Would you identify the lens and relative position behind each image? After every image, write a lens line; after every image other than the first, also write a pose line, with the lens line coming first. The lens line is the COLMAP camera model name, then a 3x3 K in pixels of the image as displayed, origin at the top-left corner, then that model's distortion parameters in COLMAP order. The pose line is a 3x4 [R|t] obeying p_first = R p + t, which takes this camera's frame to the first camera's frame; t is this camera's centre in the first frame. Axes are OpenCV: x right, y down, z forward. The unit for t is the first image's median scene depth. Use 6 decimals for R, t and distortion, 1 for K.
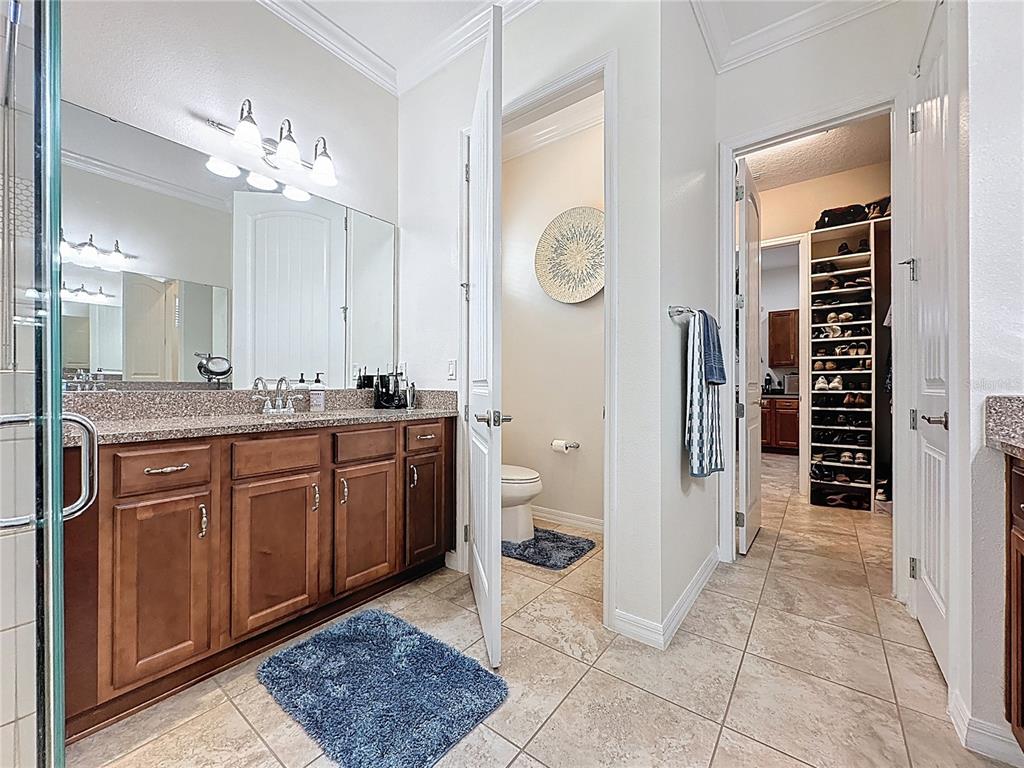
lens RADIAL K [[410.1, 0, 511.0], [0, 410.1, 382.1], [0, 0, 1]] dist [-0.003116, 0.000281]
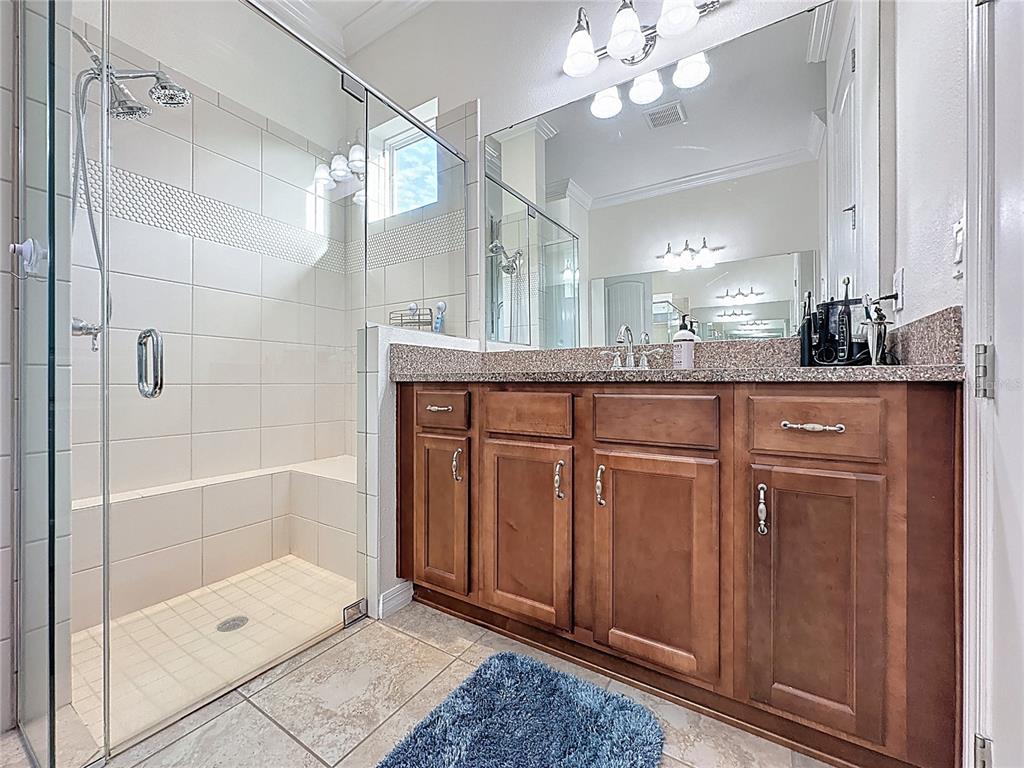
lens RADIAL K [[405.6, 0, 512.3], [0, 405.6, 386.1], [0, 0, 1]] dist [-0.006627, 0.000150]
pose [[0.094222, 0.004839, -0.995539, 0.161792], [0.007932, 0.999953, 0.005611, 0.087111], [0.995520, -0.008425, 0.094179, 0.654499]]
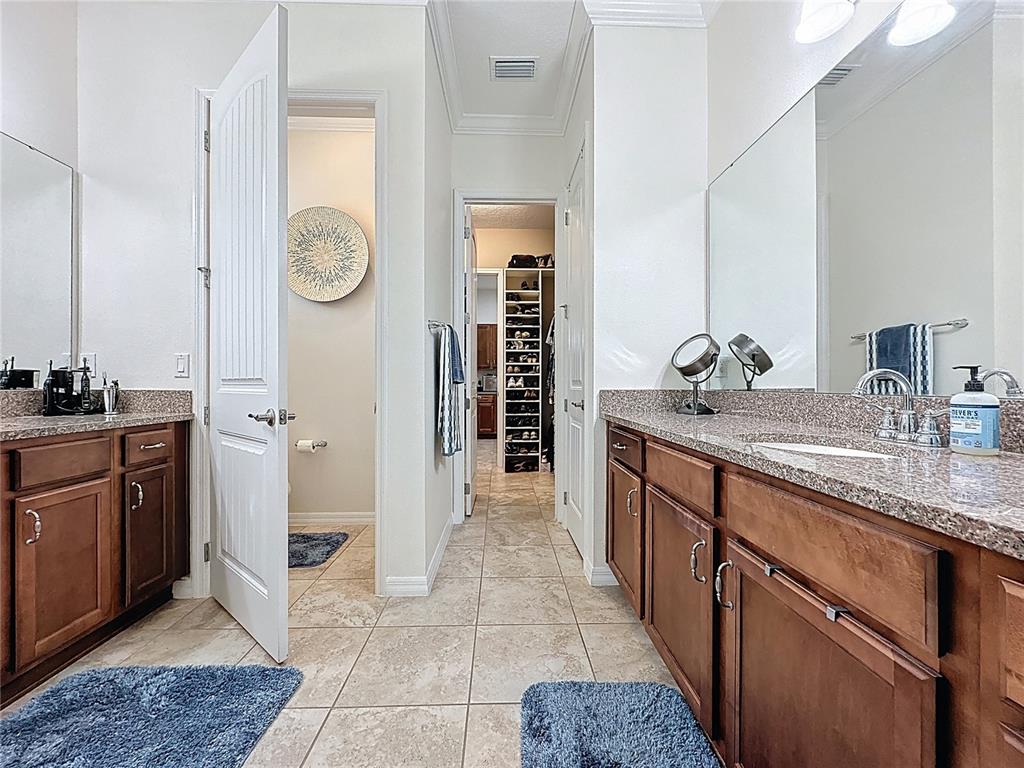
lens RADIAL K [[410.1, 0, 511.0], [0, 410.1, 382.1], [0, 0, 1]] dist [-0.003116, 0.000281]
pose [[0.779974, 0.002747, 0.625806, -0.156961], [-0.004926, 0.999986, 0.001749, -0.001201], [-0.625793, -0.004447, 0.779976, -0.097407]]
